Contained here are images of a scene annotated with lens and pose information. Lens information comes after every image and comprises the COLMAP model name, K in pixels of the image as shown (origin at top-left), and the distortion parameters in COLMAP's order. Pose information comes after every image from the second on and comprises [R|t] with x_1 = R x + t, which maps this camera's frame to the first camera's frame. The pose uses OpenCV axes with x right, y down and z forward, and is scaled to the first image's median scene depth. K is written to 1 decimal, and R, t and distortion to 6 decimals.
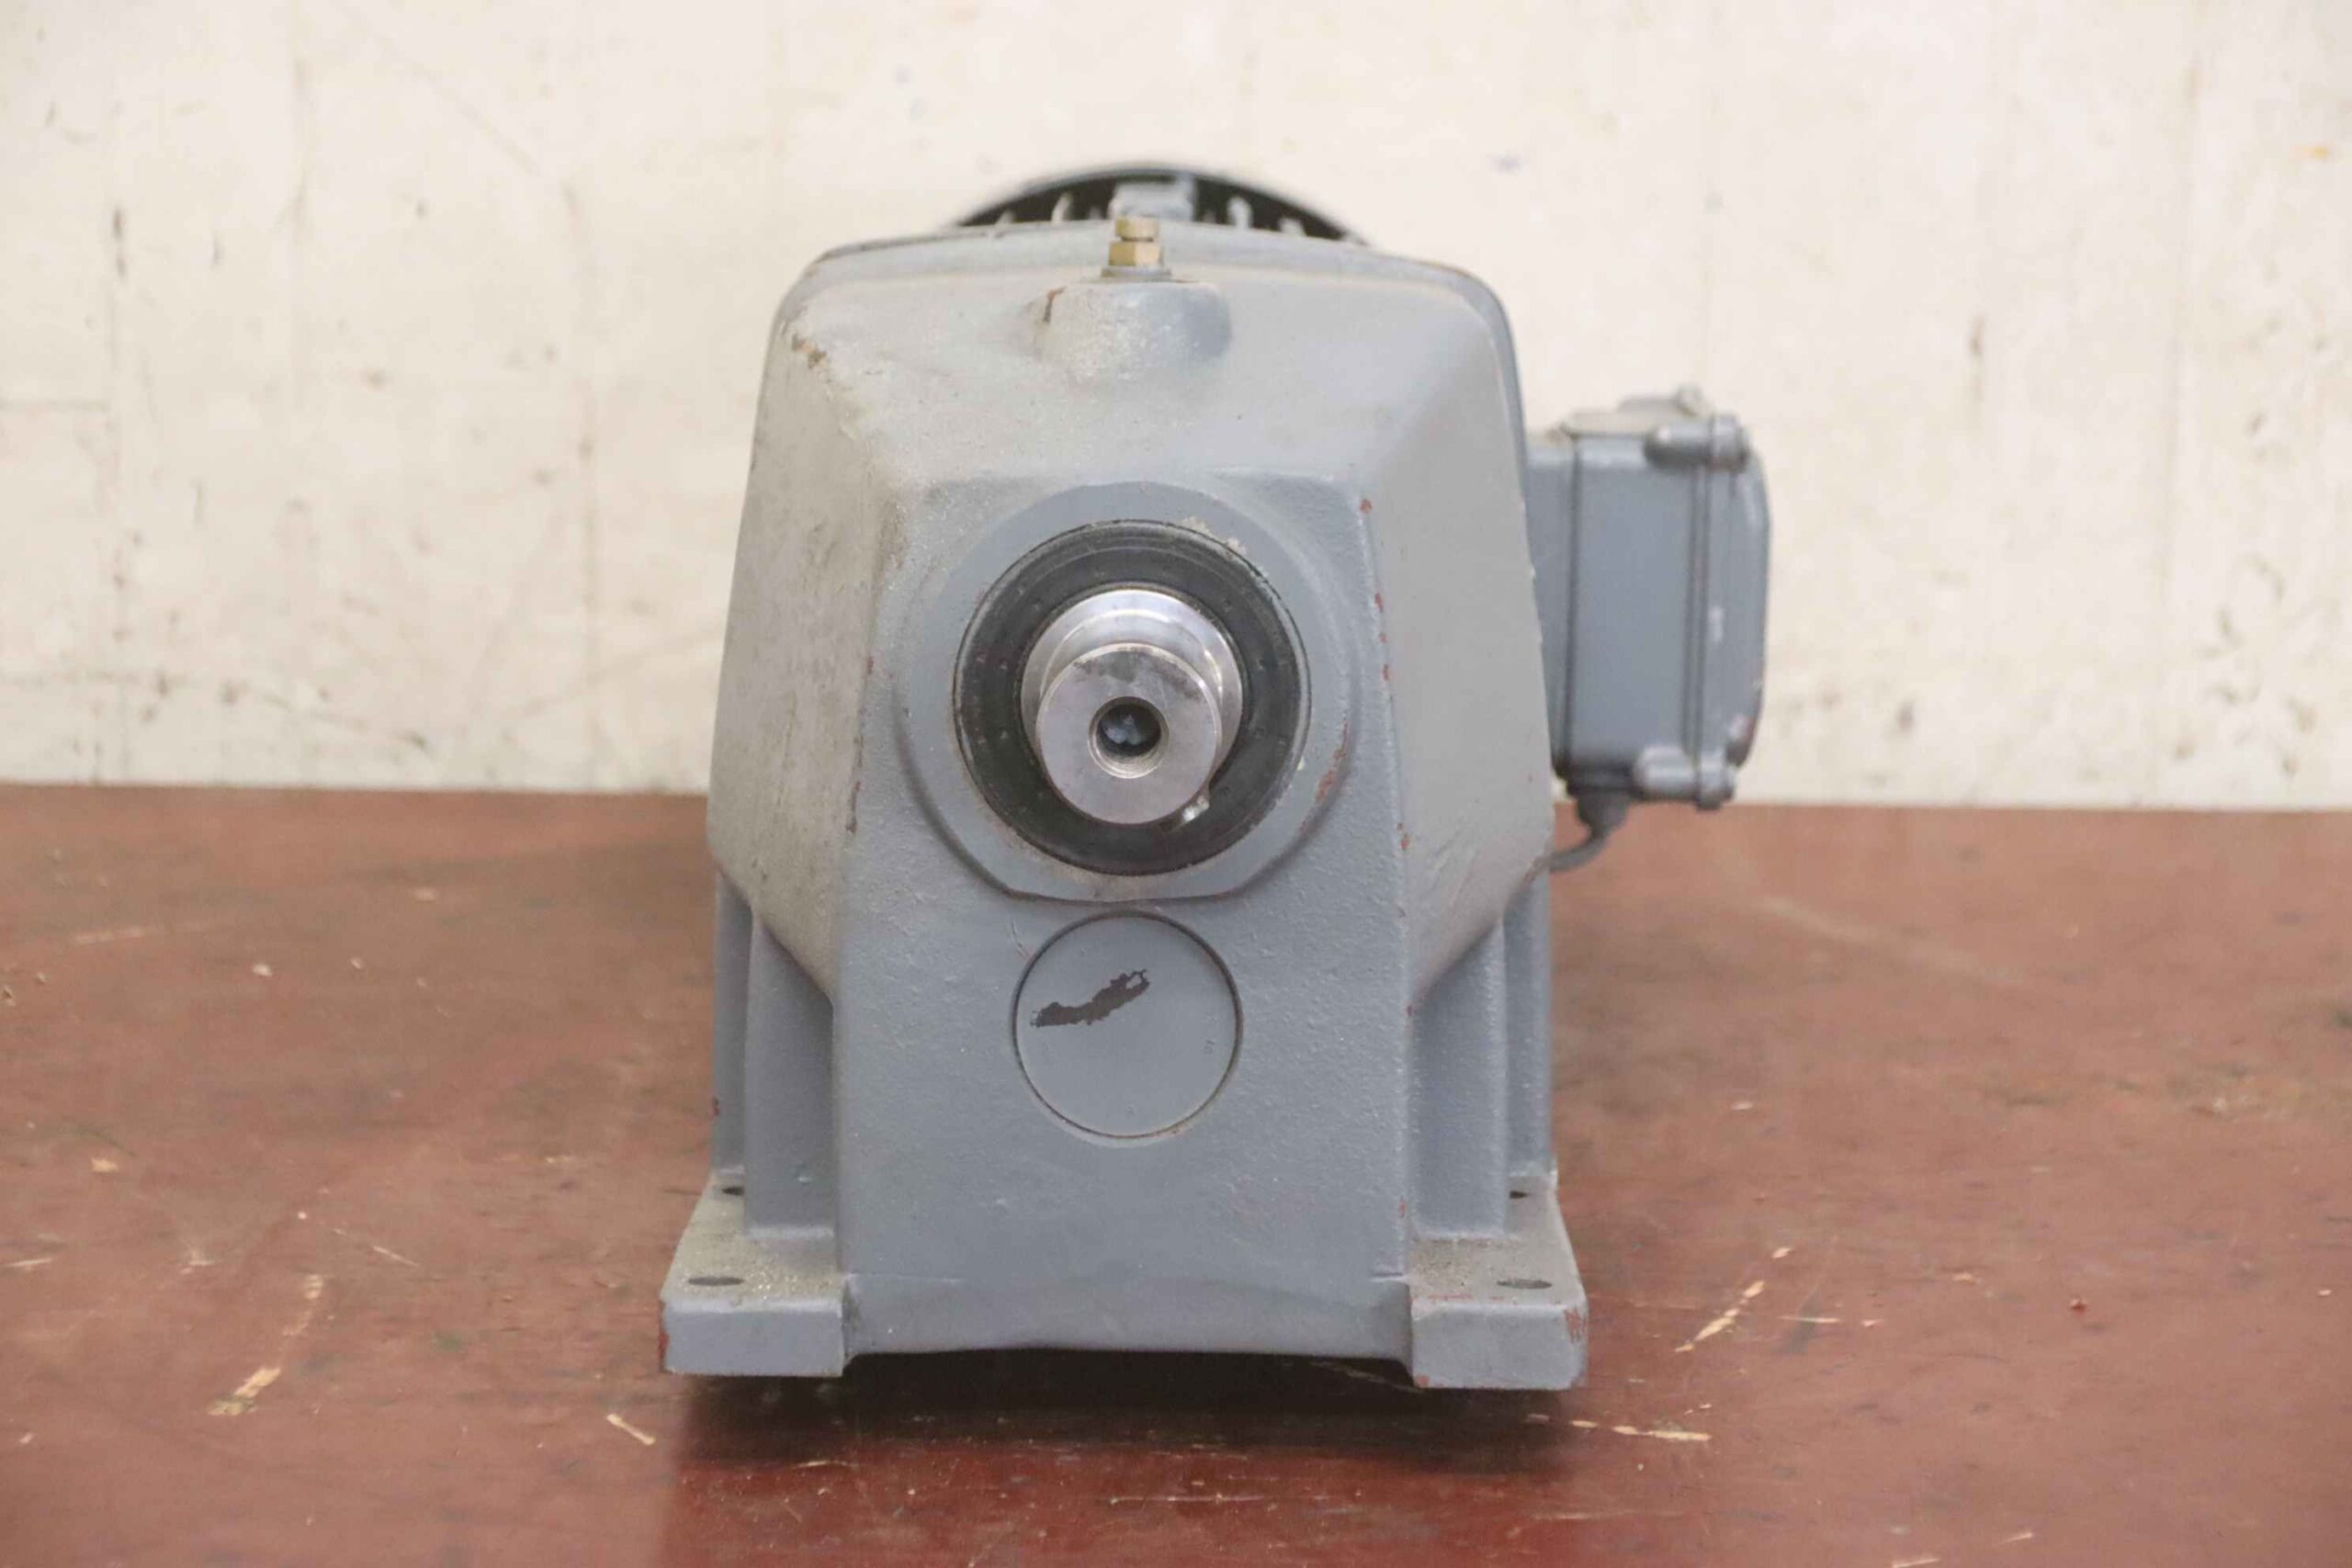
lens RADIAL K [[7149.8, 0, 1187.2], [0, 7149.8, 771.9], [0, 0, 1]] dist [0.560386, 0.000000]
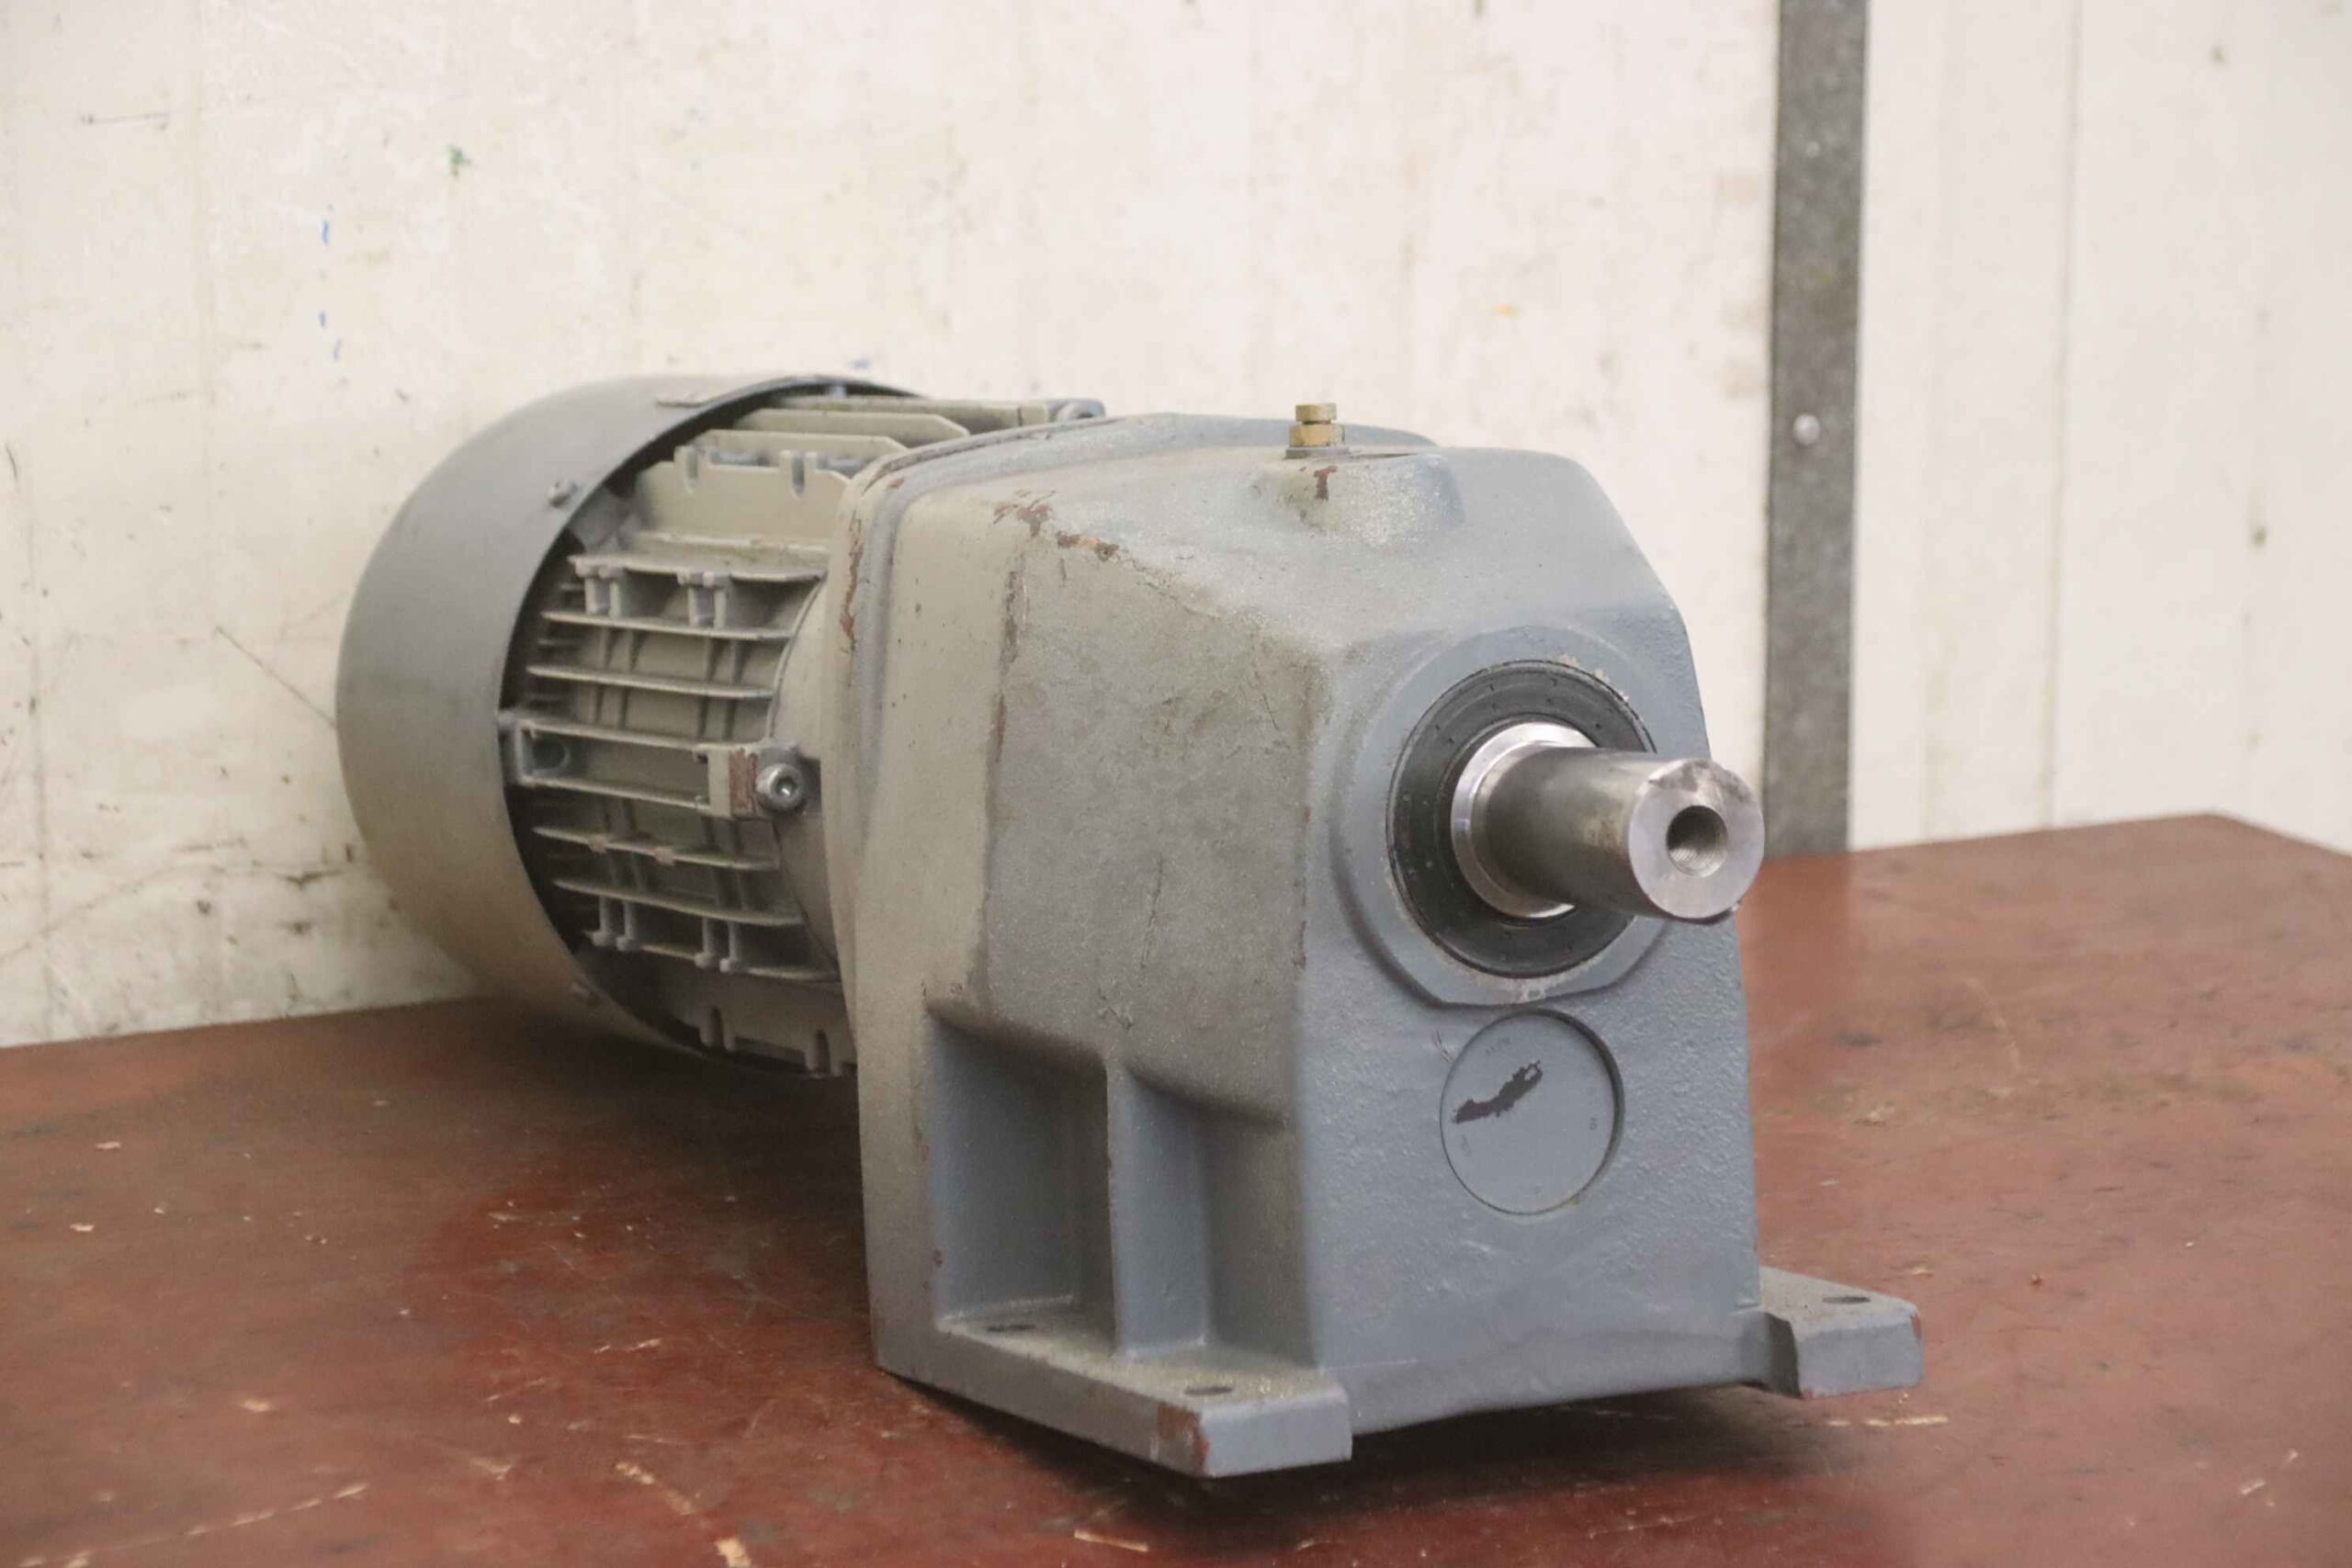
lens RADIAL K [[7149.8, 0, 1201.5], [0, 7149.8, 833.8], [0, 0, 1]] dist [0.560386, 0.000000]
pose [[0.891966, -0.098270, 0.441292, -0.516741], [0.108233, 0.994122, 0.002611, -0.015588], [-0.438955, 0.045434, 0.897360, 0.015353]]
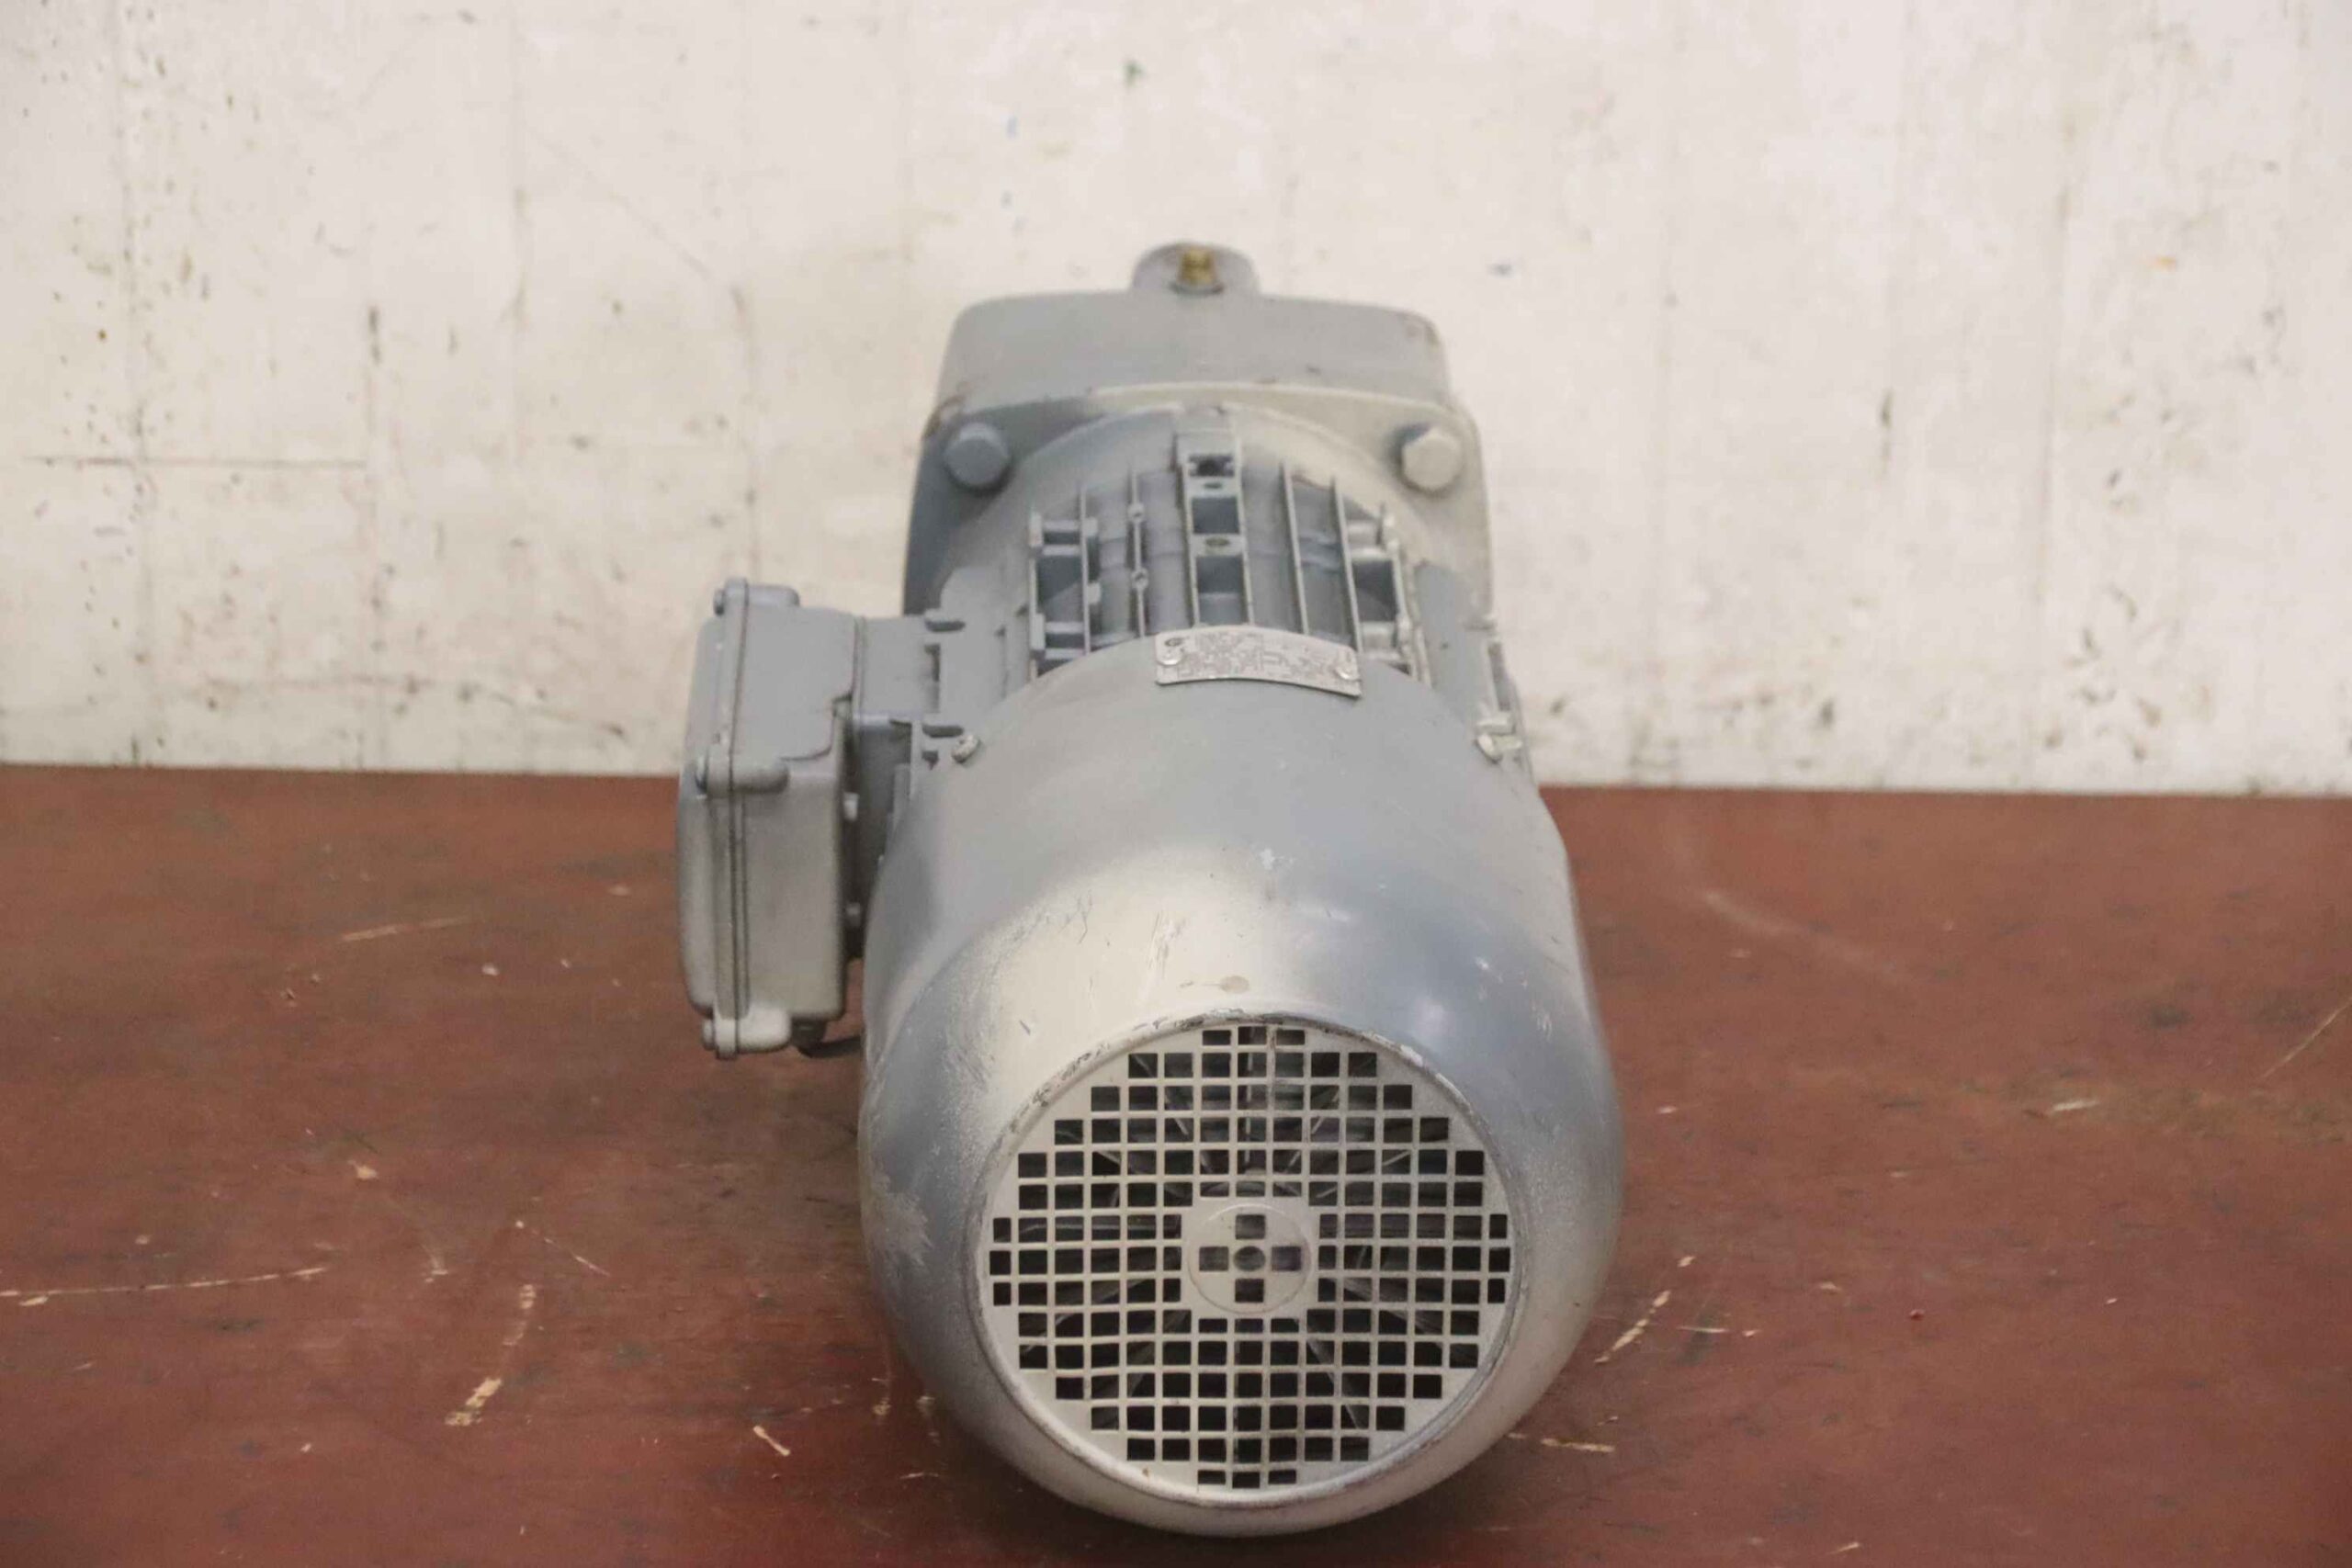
lens RADIAL K [[6308.9, 0, 1183.3], [0, 6308.9, 787.6], [0, 0, 1]] dist [0.419183, 0.000000]
pose [[0.999756, 0.003159, -0.021871, 0.018697], [-0.001590, 0.997449, 0.071363, -0.096888], [0.022041, -0.071311, 0.997211, -0.107388]]
